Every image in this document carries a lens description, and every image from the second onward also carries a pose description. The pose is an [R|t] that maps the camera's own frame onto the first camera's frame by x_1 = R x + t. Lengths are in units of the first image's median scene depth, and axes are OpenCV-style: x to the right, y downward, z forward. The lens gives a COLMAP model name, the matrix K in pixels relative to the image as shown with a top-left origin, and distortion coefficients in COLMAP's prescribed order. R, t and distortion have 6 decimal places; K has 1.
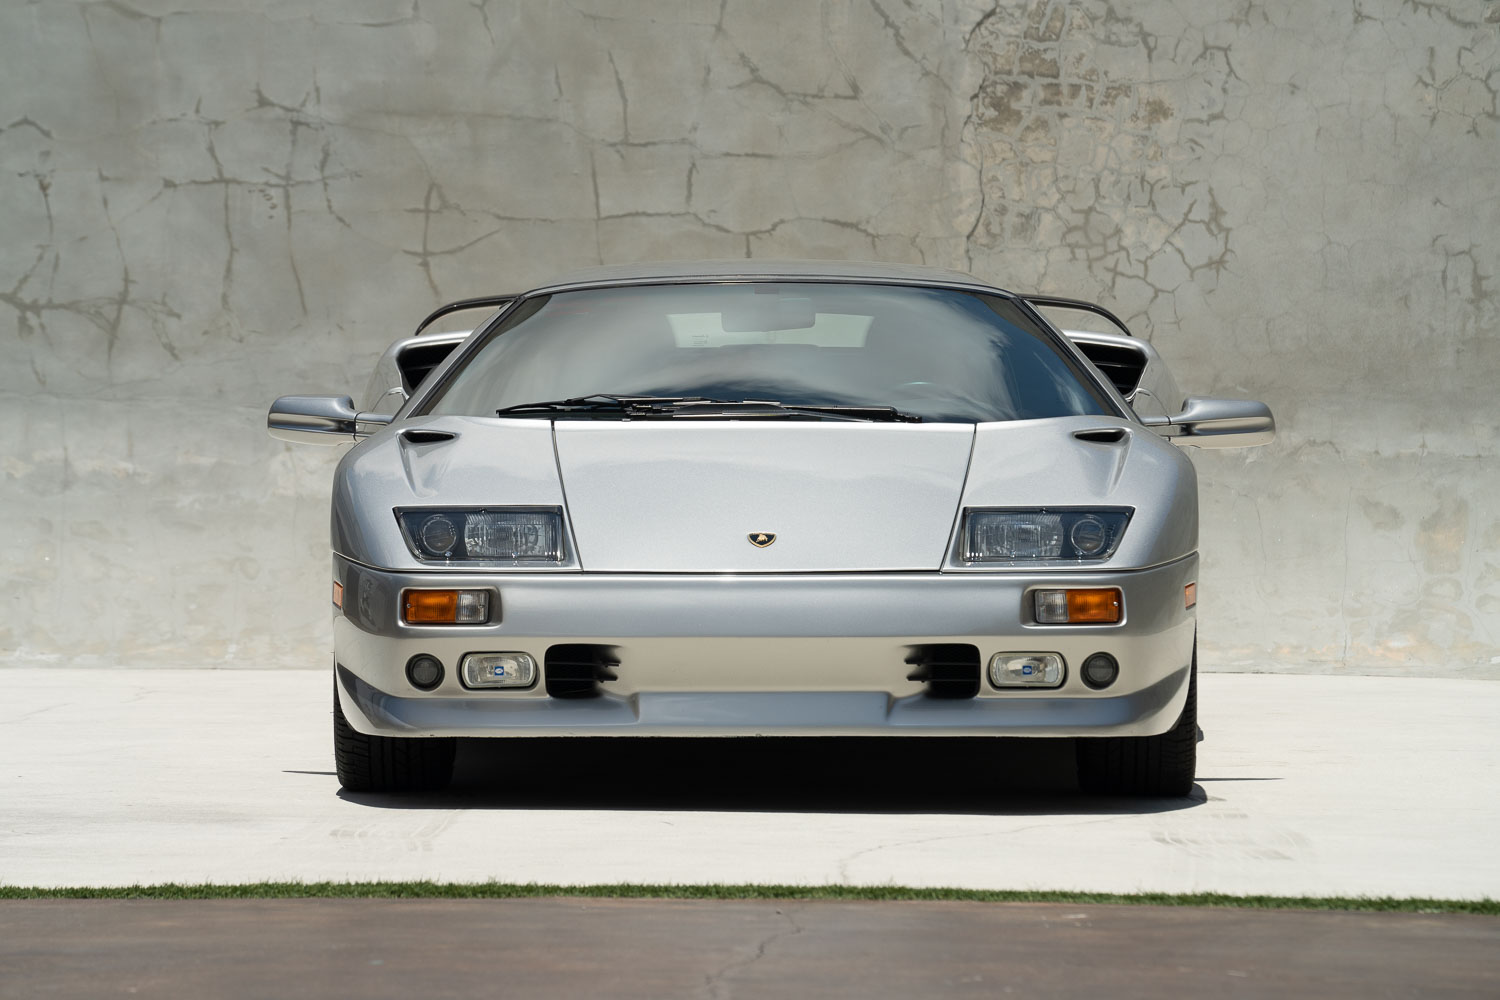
lens RADIAL K [[8553.4, 0, 755.4], [0, 8553.4, 495.1], [0, 0, 1]] dist [3.072382, 0.000000]
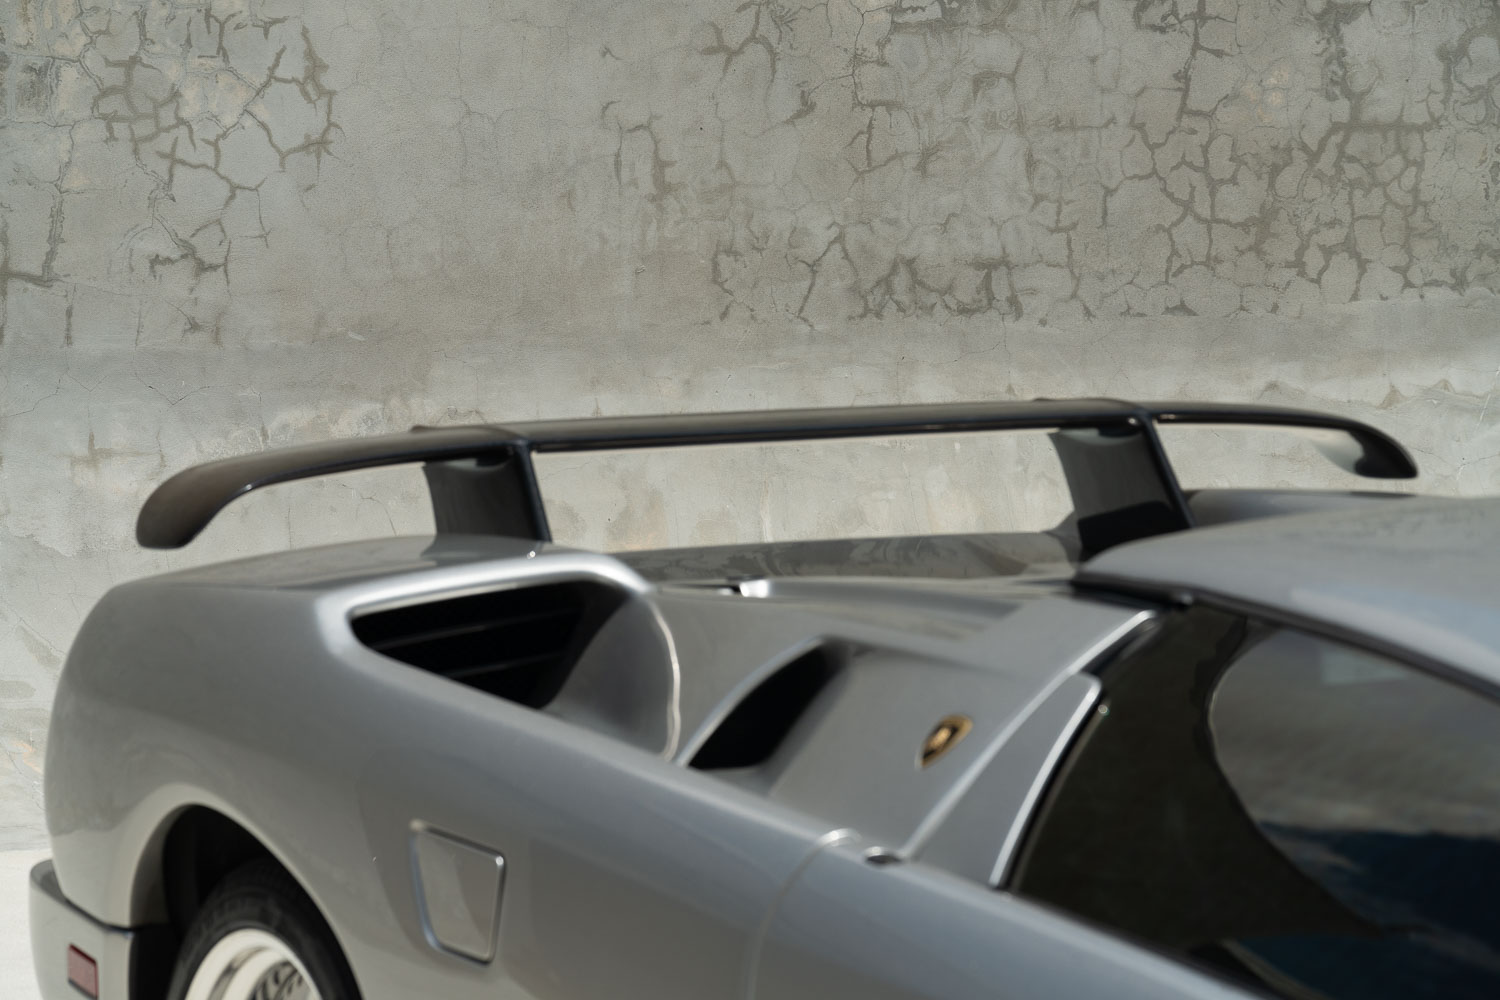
lens RADIAL K [[6223.9, 0, 805.9], [0, 6223.9, 499.6], [0, 0, 1]] dist [0.889899, 0.000000]
pose [[0.864412, -0.049914, 0.500301, -0.153165], [0.002083, 0.995407, 0.095710, -0.045401], [-0.502780, -0.081690, 0.860546, 0.571194]]
